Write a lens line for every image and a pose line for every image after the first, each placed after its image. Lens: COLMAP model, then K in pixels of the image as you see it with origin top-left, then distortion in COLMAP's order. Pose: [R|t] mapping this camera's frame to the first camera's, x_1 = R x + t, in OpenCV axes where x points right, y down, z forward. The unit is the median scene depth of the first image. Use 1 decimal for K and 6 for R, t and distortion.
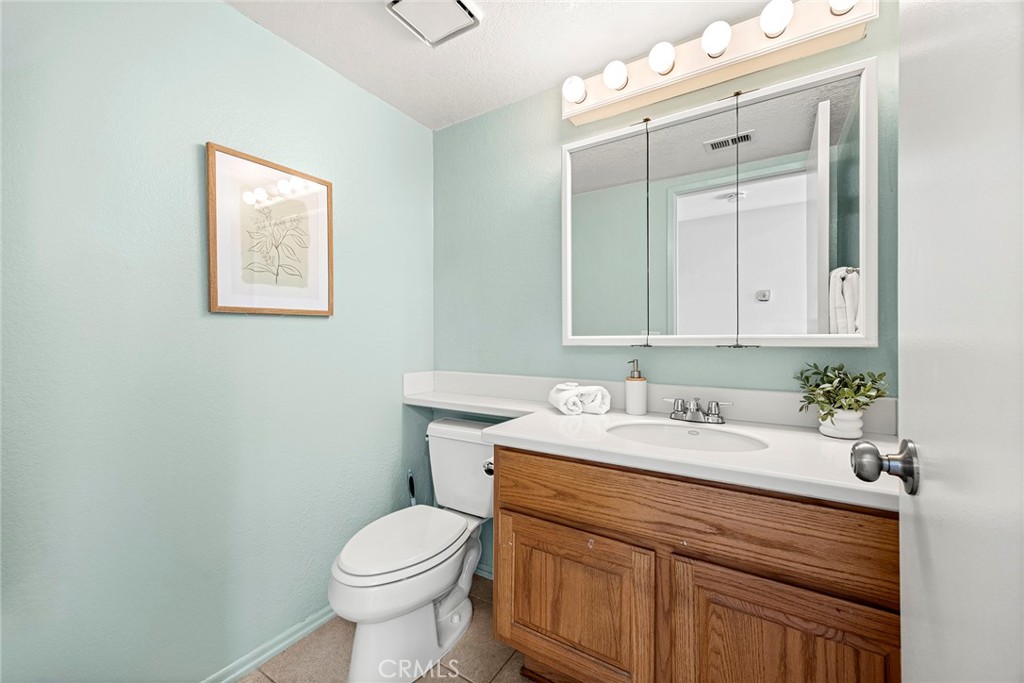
lens RADIAL K [[399.7, 0, 520.4], [0, 399.7, 338.5], [0, 0, 1]] dist [-0.006057, -0.002819]
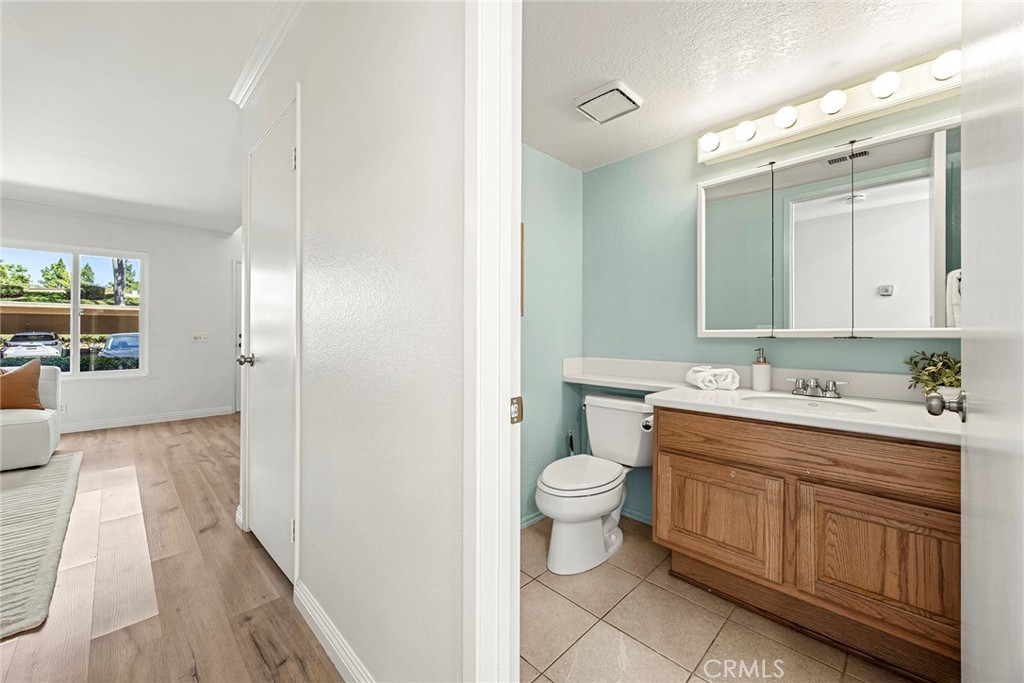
lens RADIAL K [[399.7, 0, 510.1], [0, 399.7, 337.1], [0, 0, 1]] dist [-0.006057, -0.002819]
pose [[0.974364, -0.000072, -0.224977, -0.228327], [0.002376, 0.999947, 0.009970, 0.002182], [0.224964, -0.010249, 0.974313, -0.467807]]
